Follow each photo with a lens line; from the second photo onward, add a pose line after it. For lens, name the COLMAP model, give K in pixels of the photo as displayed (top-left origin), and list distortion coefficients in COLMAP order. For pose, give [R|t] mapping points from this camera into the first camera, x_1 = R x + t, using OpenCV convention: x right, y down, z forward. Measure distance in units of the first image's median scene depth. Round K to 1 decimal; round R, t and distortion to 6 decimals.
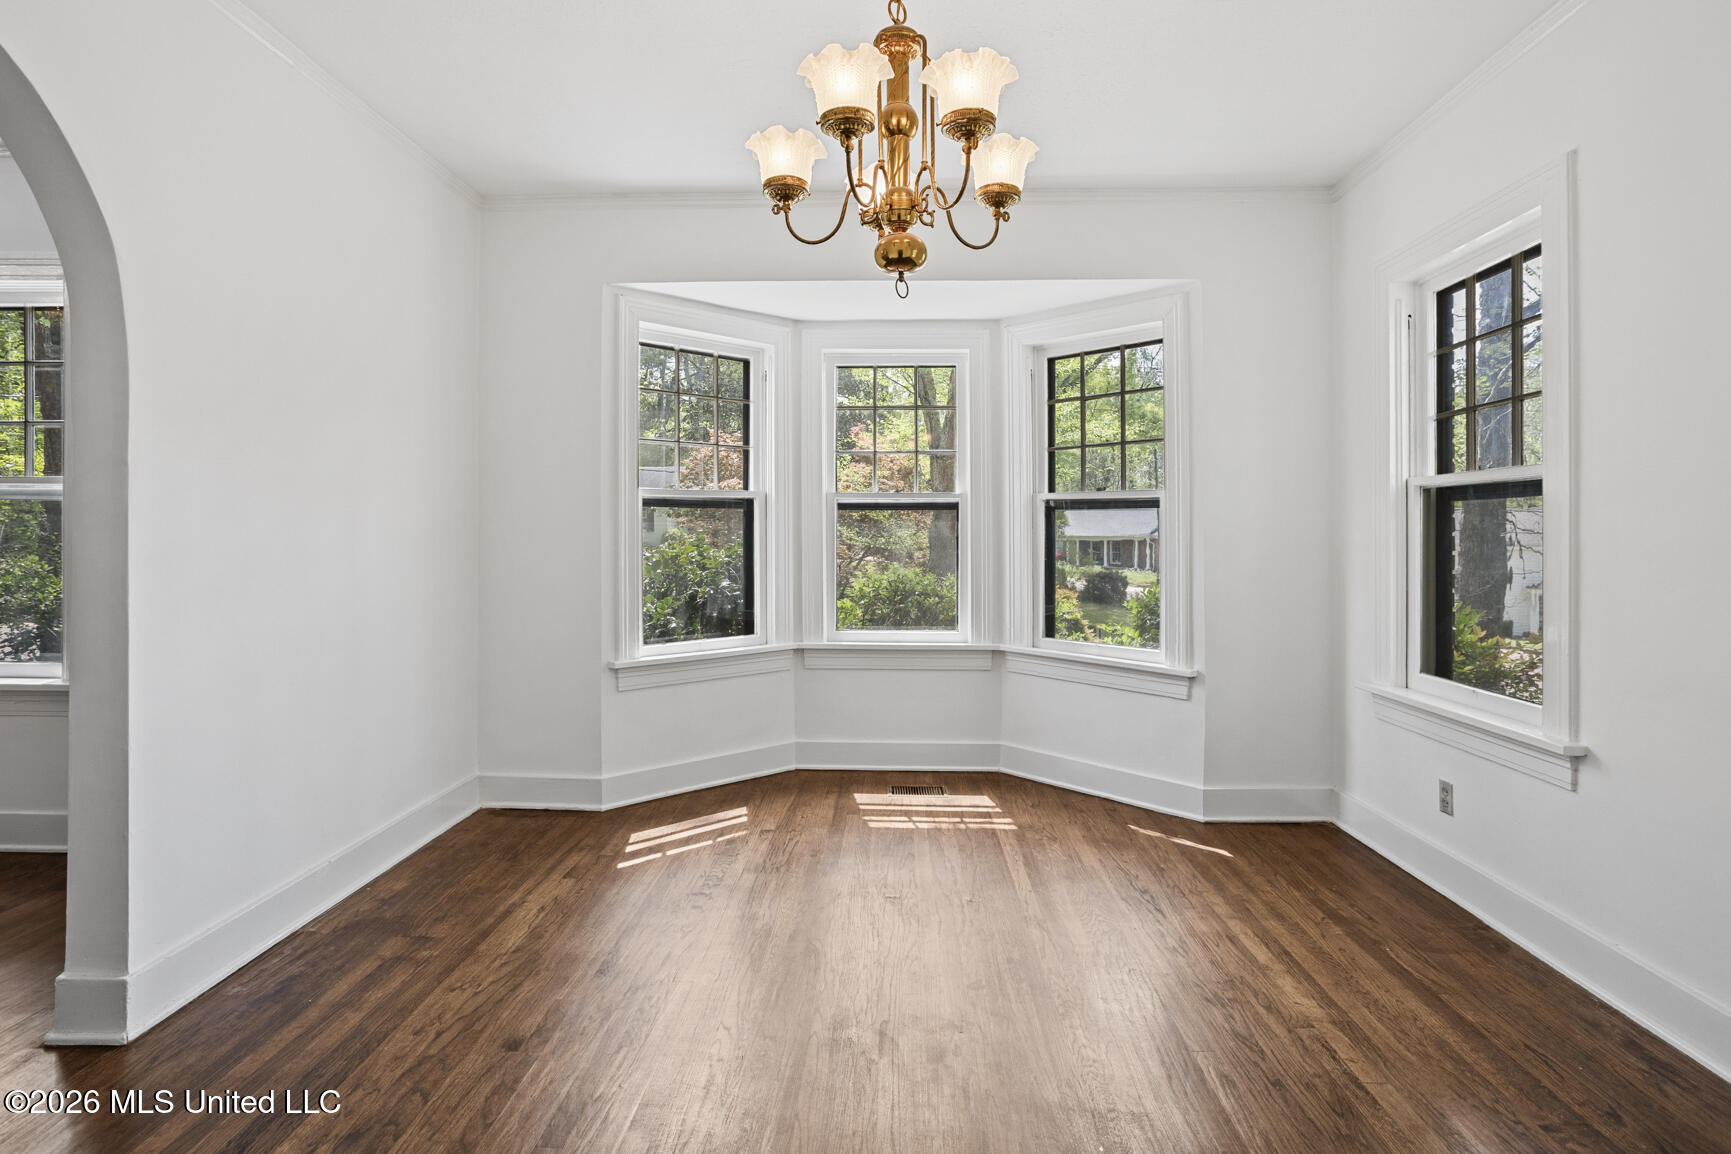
lens RADIAL K [[856.2, 0, 862.9], [0, 856.2, 531.4], [0, 0, 1]] dist [-0.040051, 0.027023]
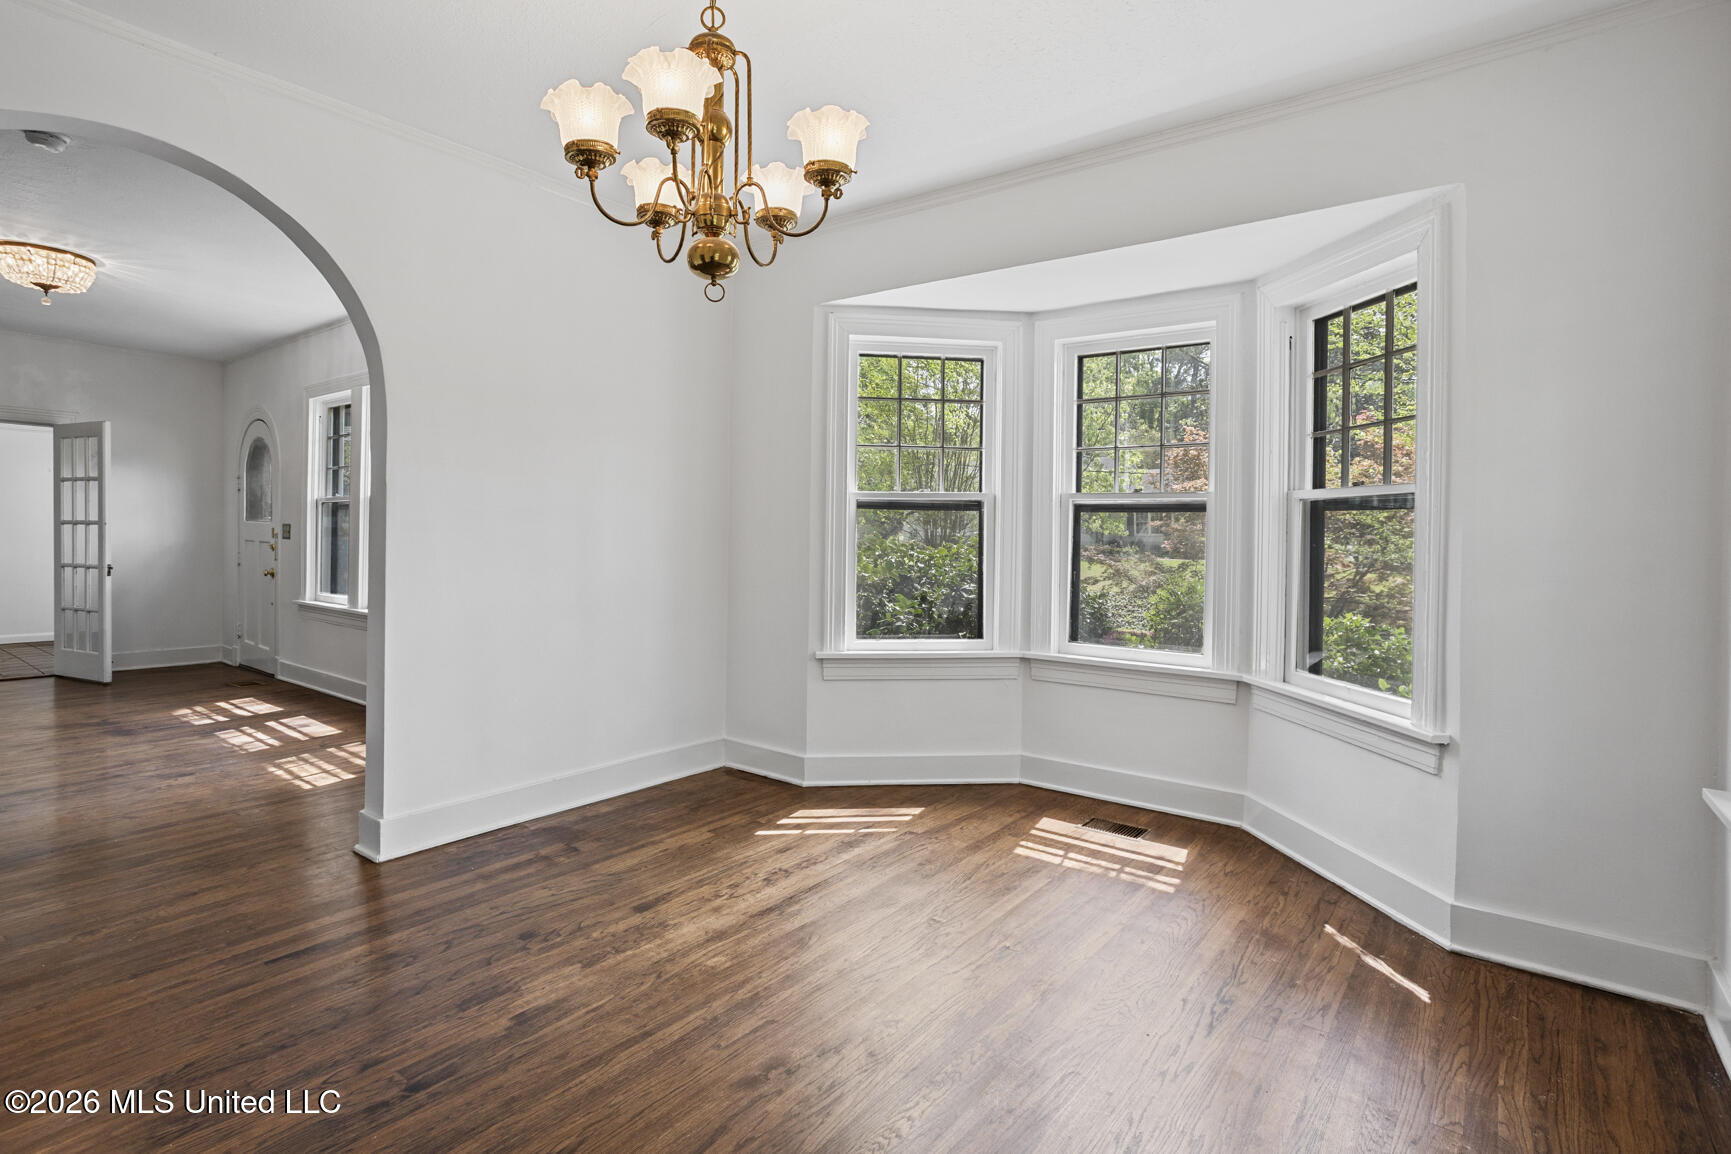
lens RADIAL K [[863.0, 0, 866.1], [0, 863.0, 540.1], [0, 0, 1]] dist [-0.054342, 0.040646]
pose [[0.820295, 0.015830, -0.571721, 0.391076], [-0.012384, 0.999874, 0.009915, -0.001423], [0.571806, -0.001053, 0.820388, 0.135606]]
